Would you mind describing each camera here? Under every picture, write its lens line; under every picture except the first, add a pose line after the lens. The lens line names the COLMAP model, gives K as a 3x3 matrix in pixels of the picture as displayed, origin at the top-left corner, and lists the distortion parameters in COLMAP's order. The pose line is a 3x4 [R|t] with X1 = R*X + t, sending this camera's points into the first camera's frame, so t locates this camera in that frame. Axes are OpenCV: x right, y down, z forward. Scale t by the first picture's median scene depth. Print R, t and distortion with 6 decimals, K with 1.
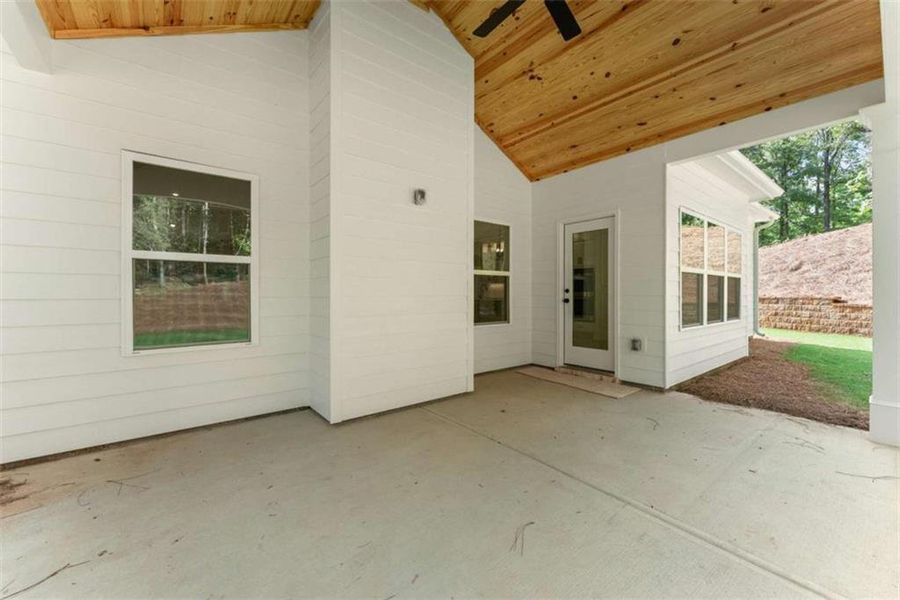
lens RADIAL K [[369.7, 0, 447.3], [0, 369.7, 298.1], [0, 0, 1]] dist [-0.001214, -0.000047]
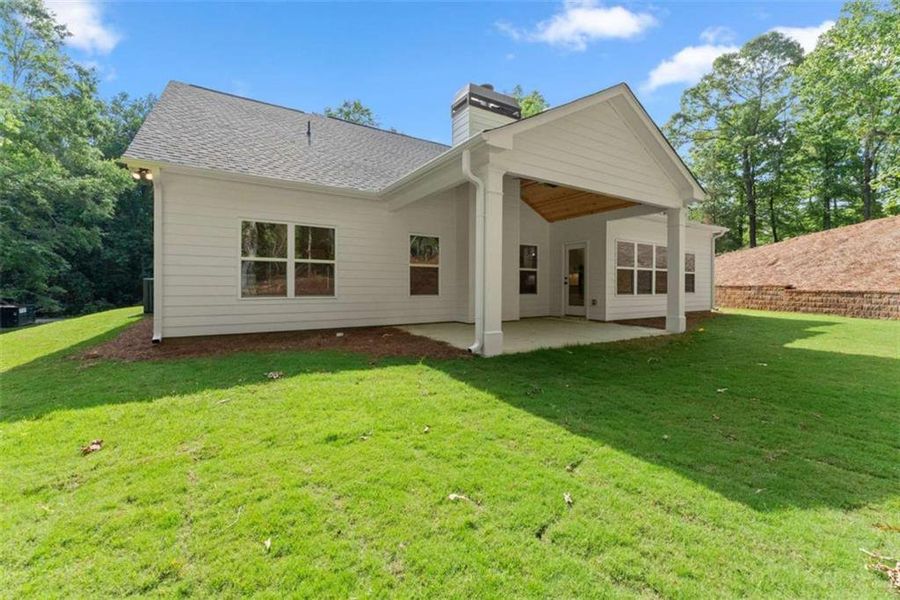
lens RADIAL K [[369.7, 0, 449.0], [0, 369.7, 298.2], [0, 0, 1]] dist [-0.001214, -0.000047]
pose [[0.994184, 0.002904, -0.107658, -0.091781], [-0.001217, 0.999875, 0.015732, 0.057147], [0.107690, -0.015510, 0.994064, -1.049559]]
